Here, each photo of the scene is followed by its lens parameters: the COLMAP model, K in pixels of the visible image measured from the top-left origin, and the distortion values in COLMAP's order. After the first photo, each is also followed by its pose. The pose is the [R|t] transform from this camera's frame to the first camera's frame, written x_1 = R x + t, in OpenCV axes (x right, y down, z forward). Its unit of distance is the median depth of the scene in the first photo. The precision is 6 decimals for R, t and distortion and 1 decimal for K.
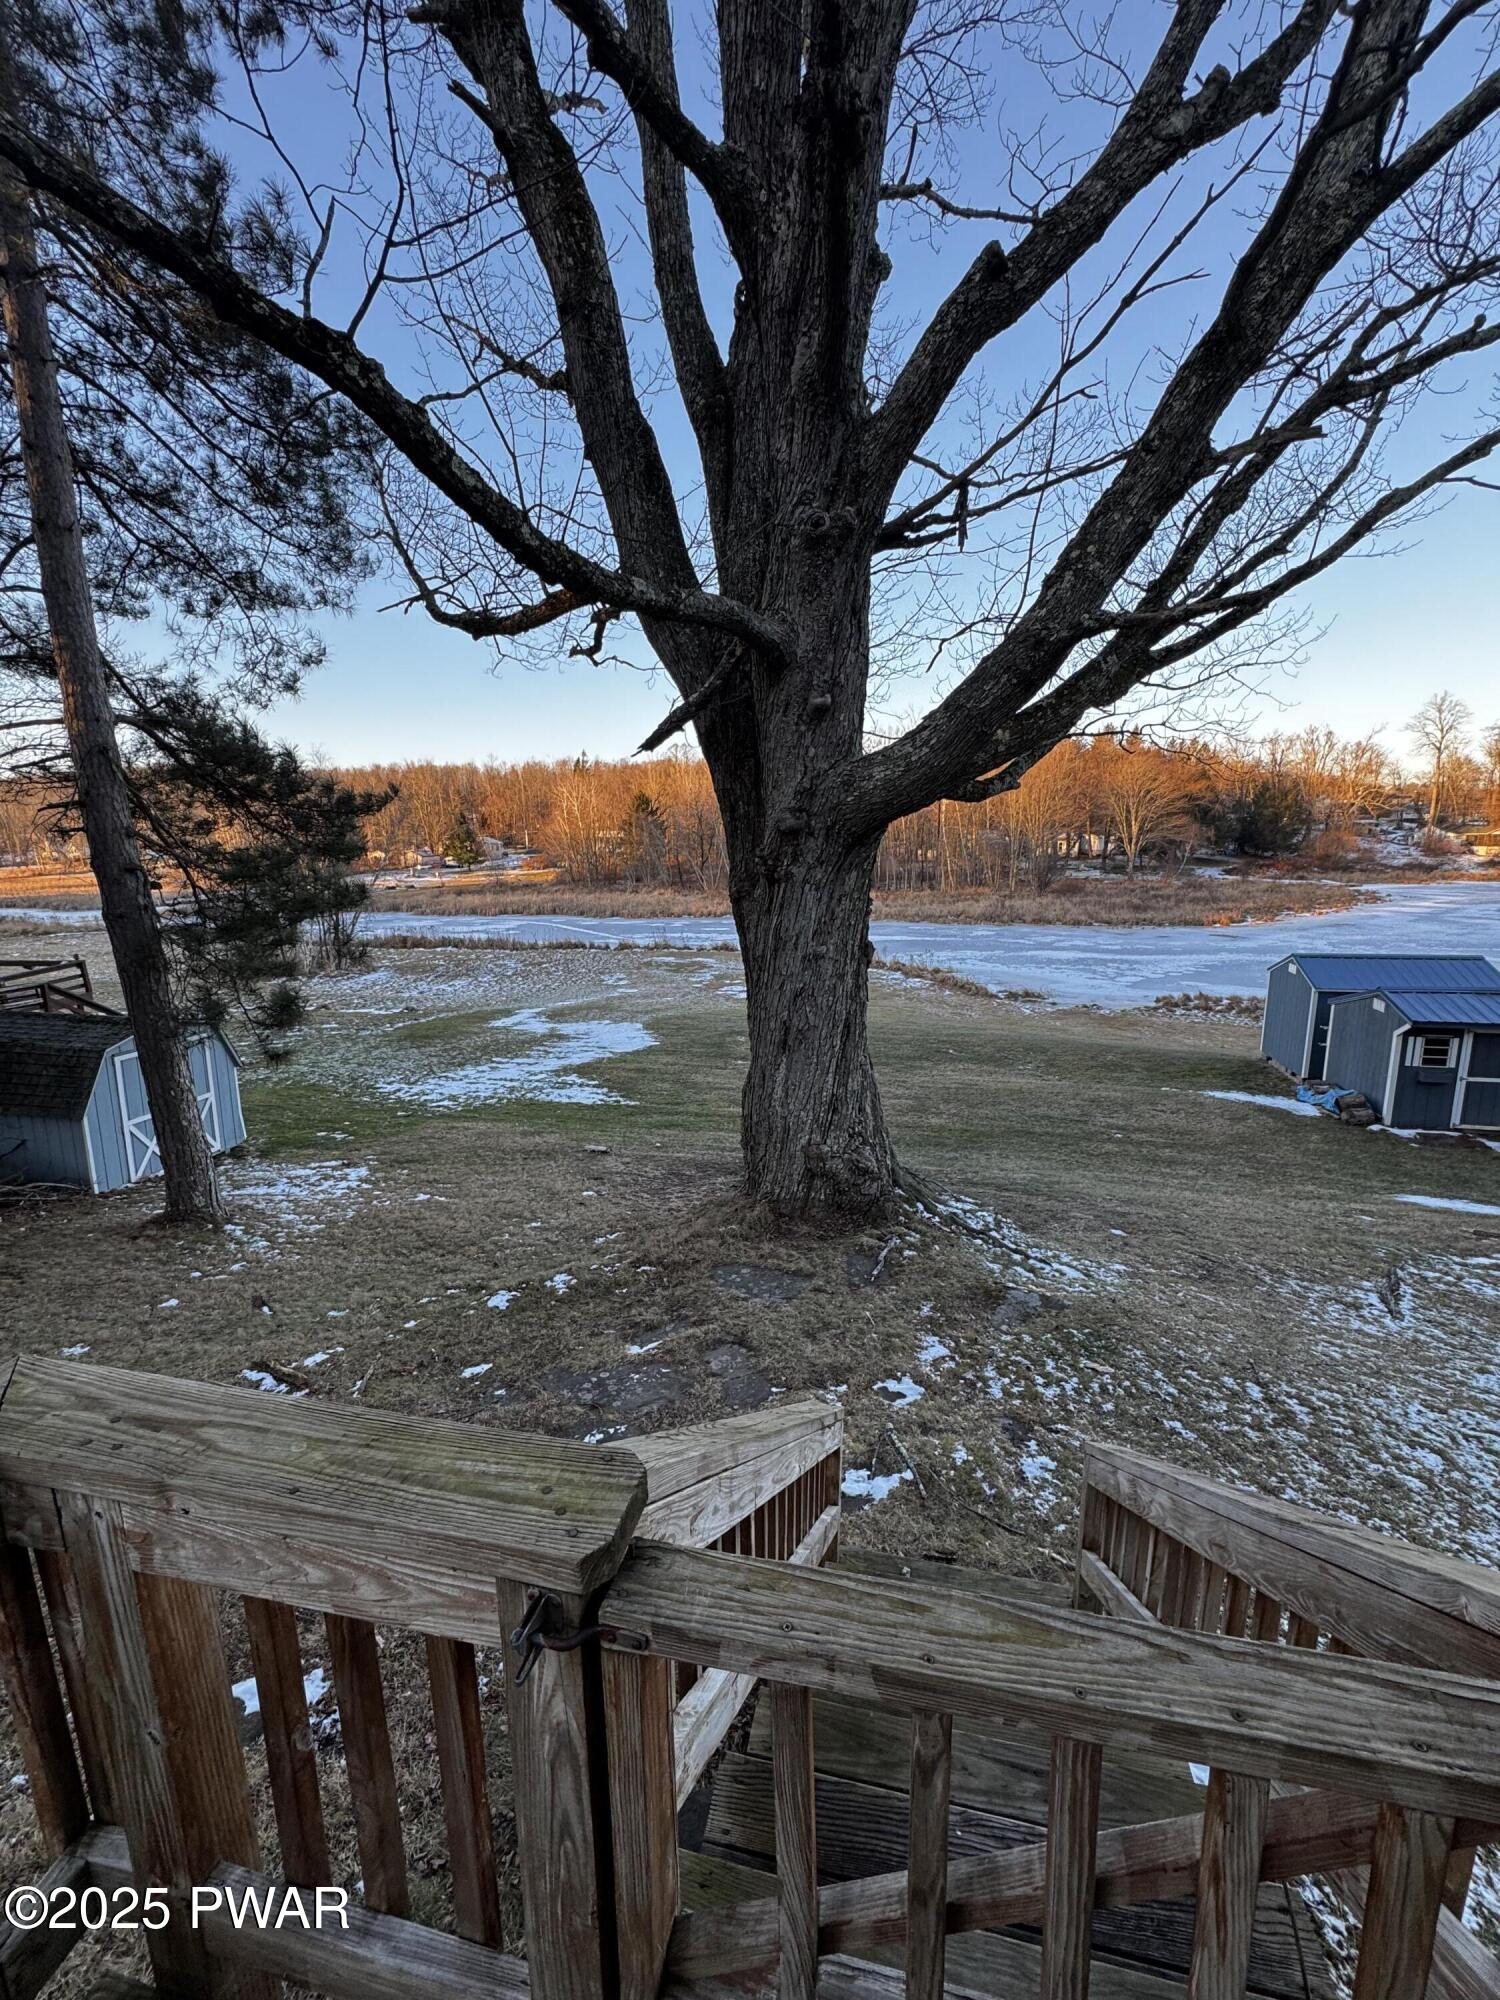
lens RADIAL K [[797.0, 0, 755.3], [0, 797.0, 996.8], [0, 0, 1]] dist [0.001173, -0.000321]
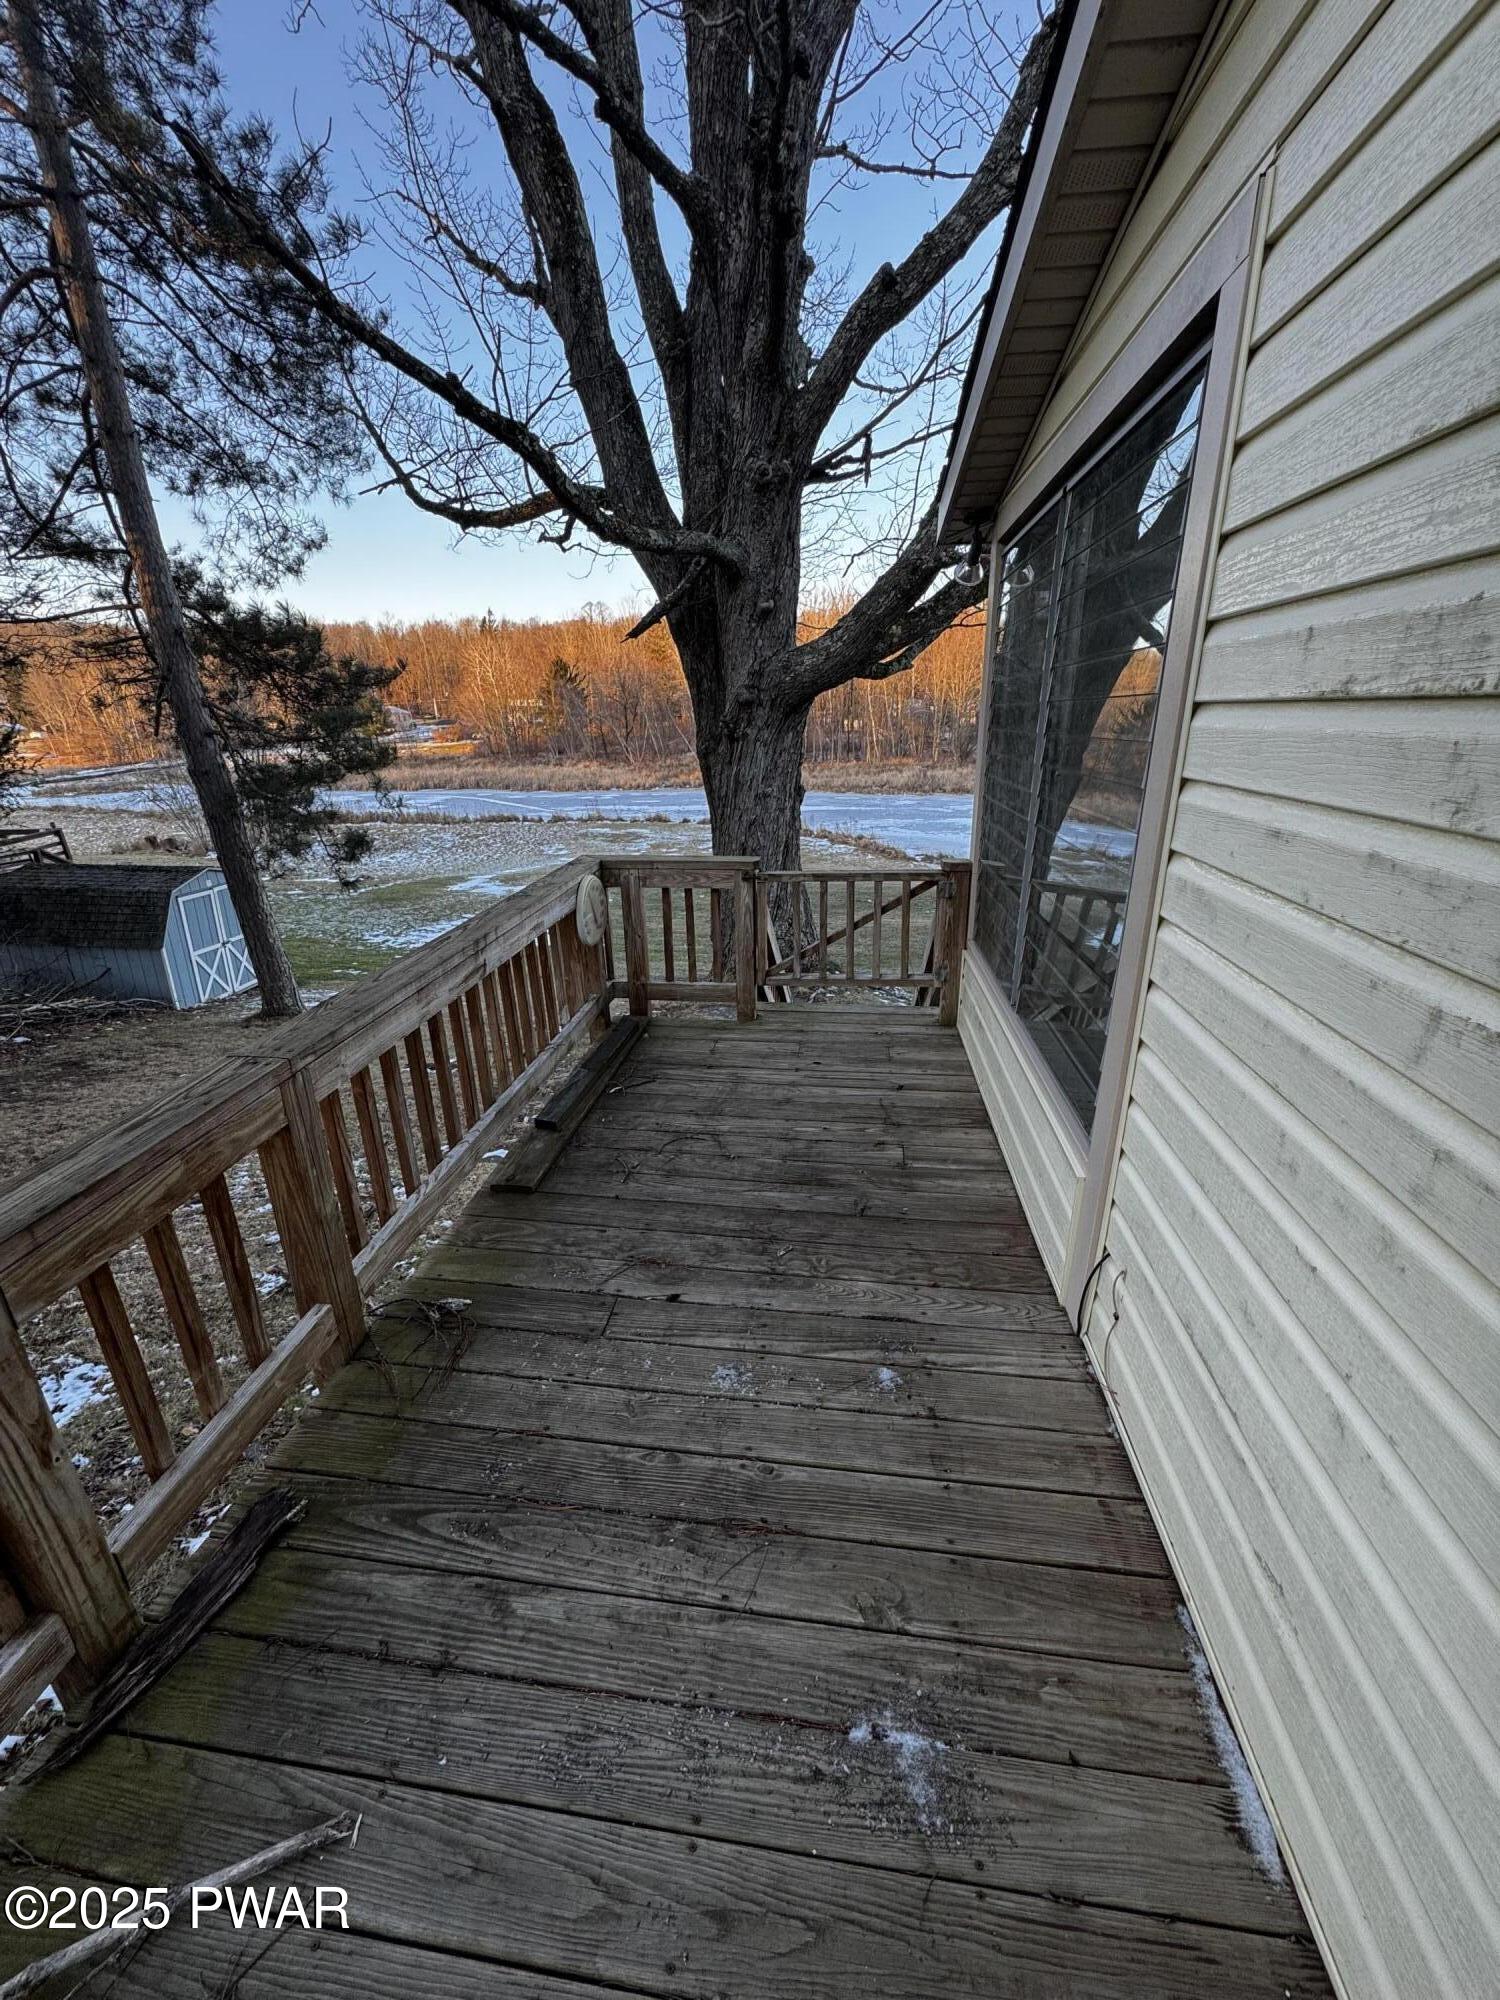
lens RADIAL K [[797.0, 0, 752.3], [0, 797.0, 999.1], [0, 0, 1]] dist [0.001173, -0.000321]
pose [[0.996072, -0.030524, 0.083121, -0.045514], [0.017366, 0.987818, 0.154643, 0.053650], [-0.086828, -0.152592, 0.984468, -0.272481]]
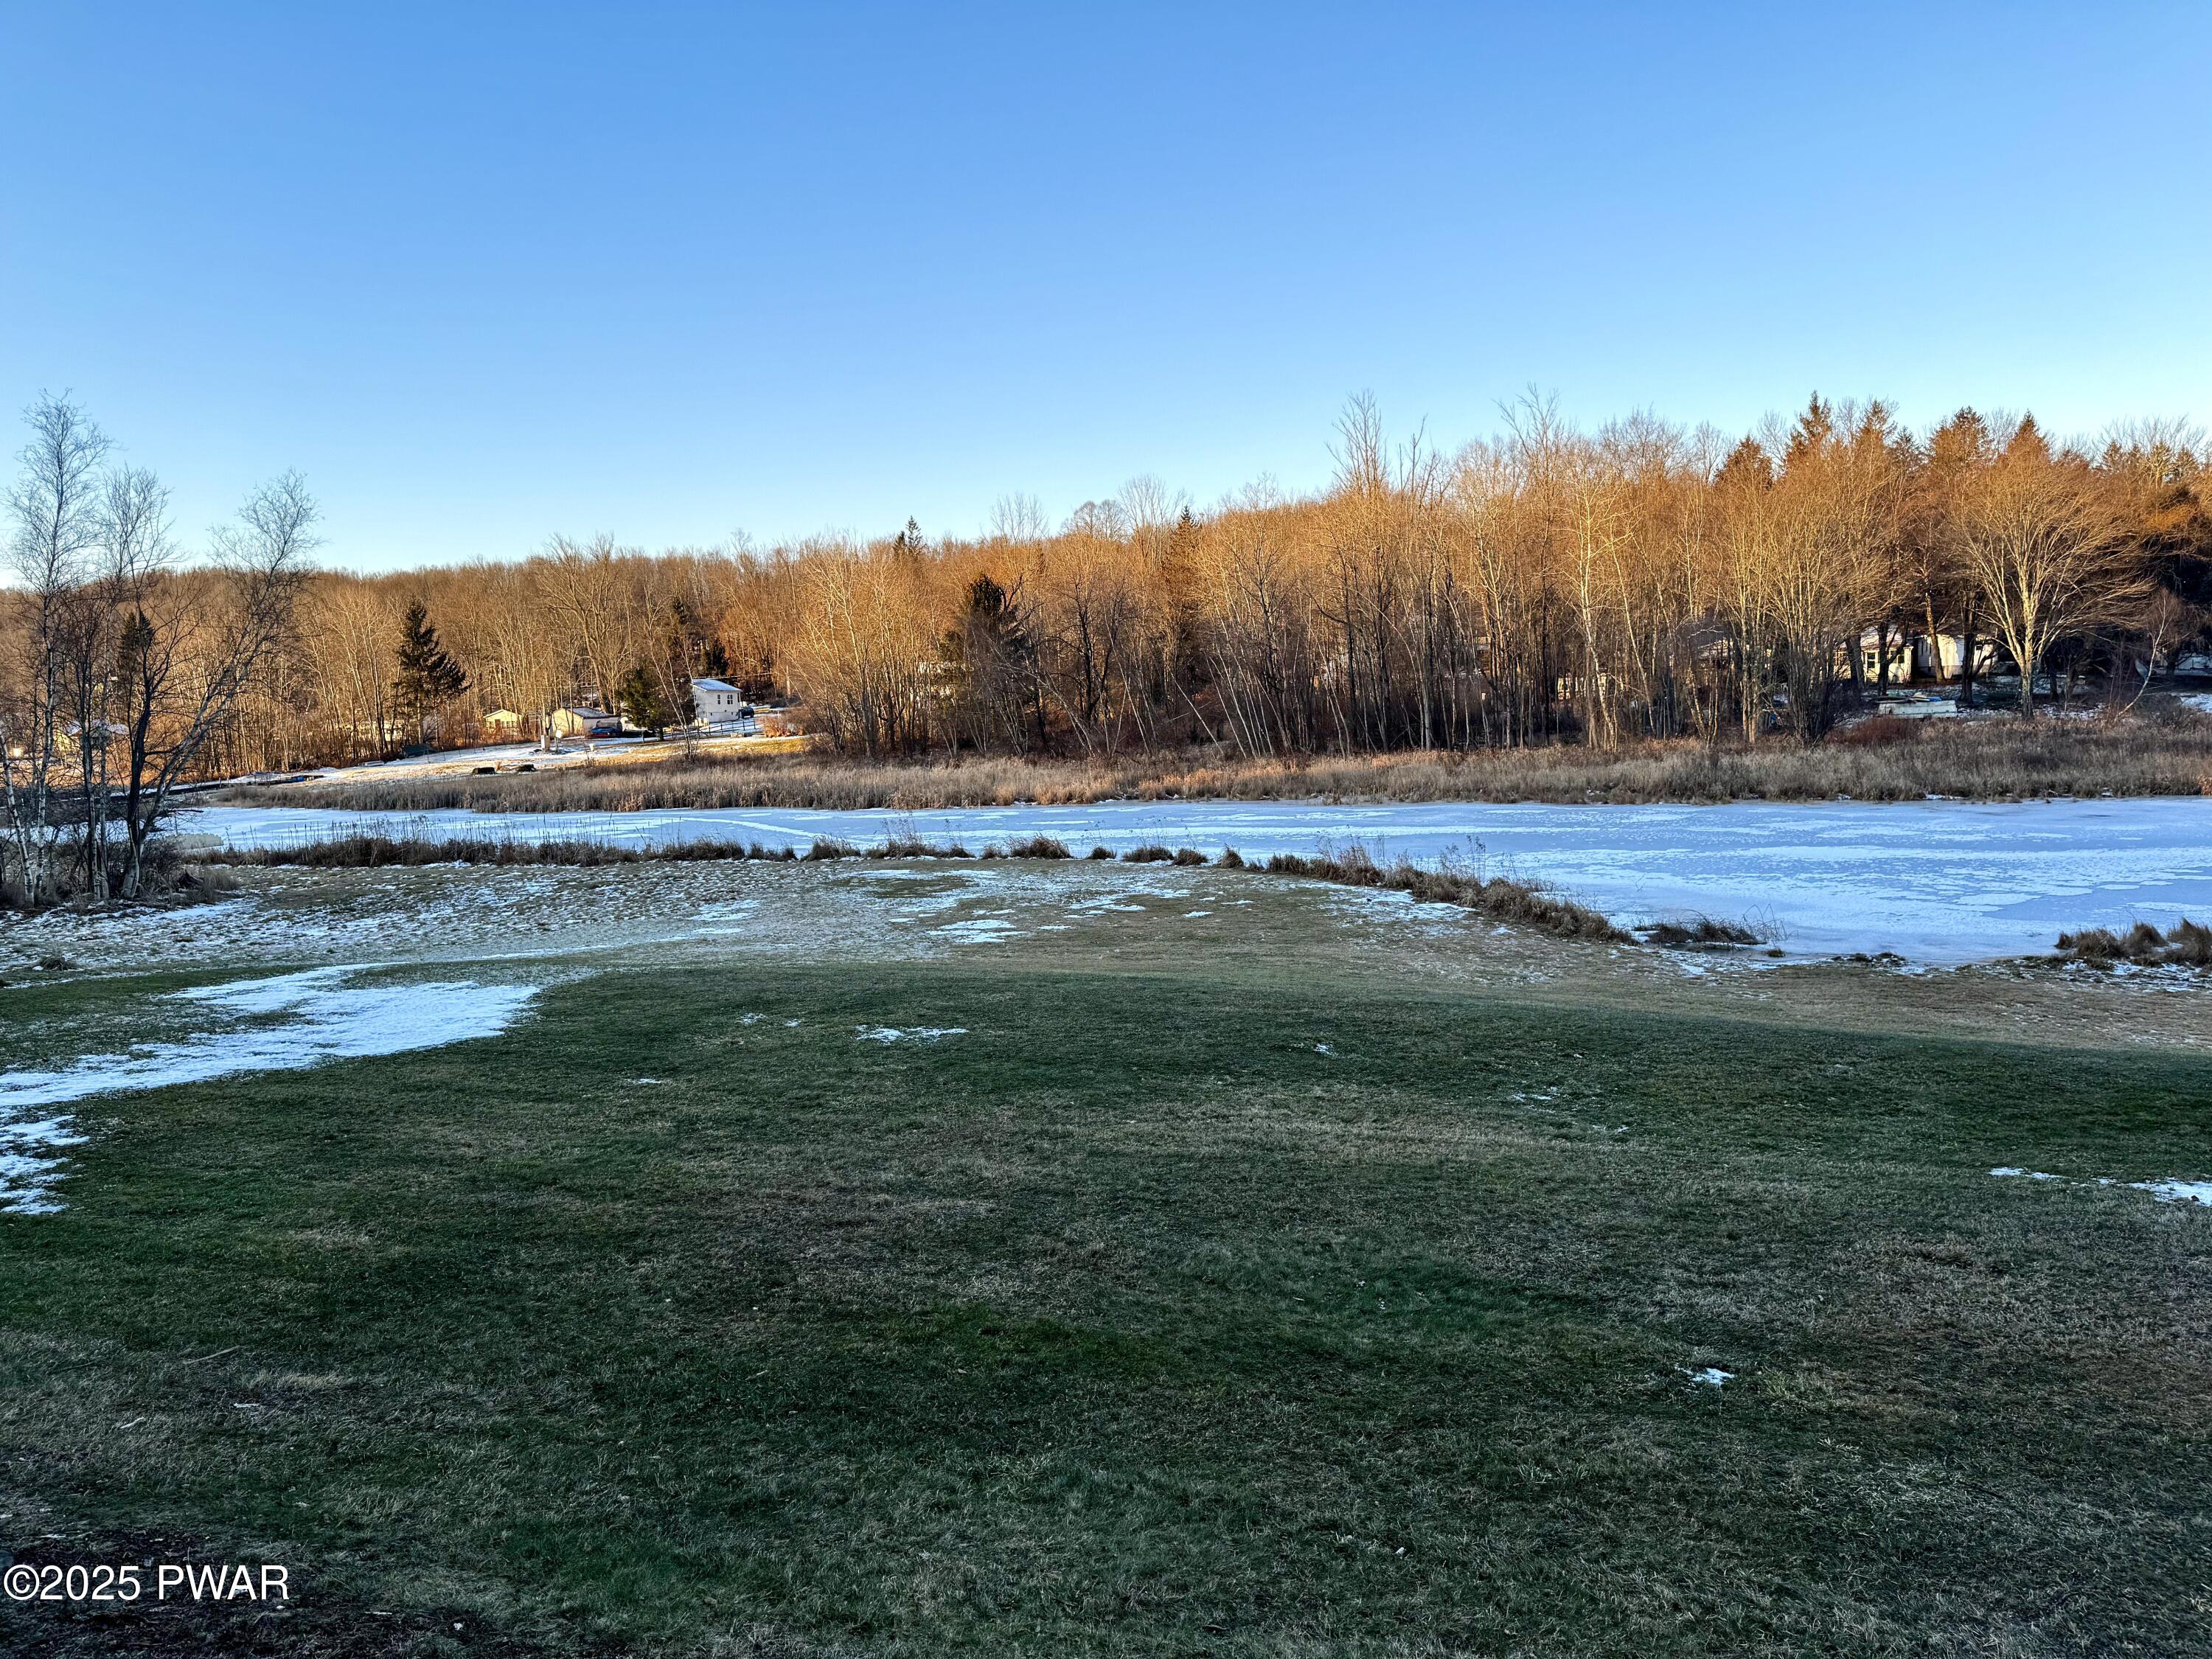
lens RADIAL K [[1545.3, 0, 1093.7], [0, 1545.3, 817.1], [0, 0, 1]] dist [-0.001491, -0.005482]
pose [[0.992613, -0.016309, -0.120222, 0.462591], [0.002206, 0.993186, -0.116521, 0.095821], [0.121303, 0.115395, 0.985885, 0.739107]]
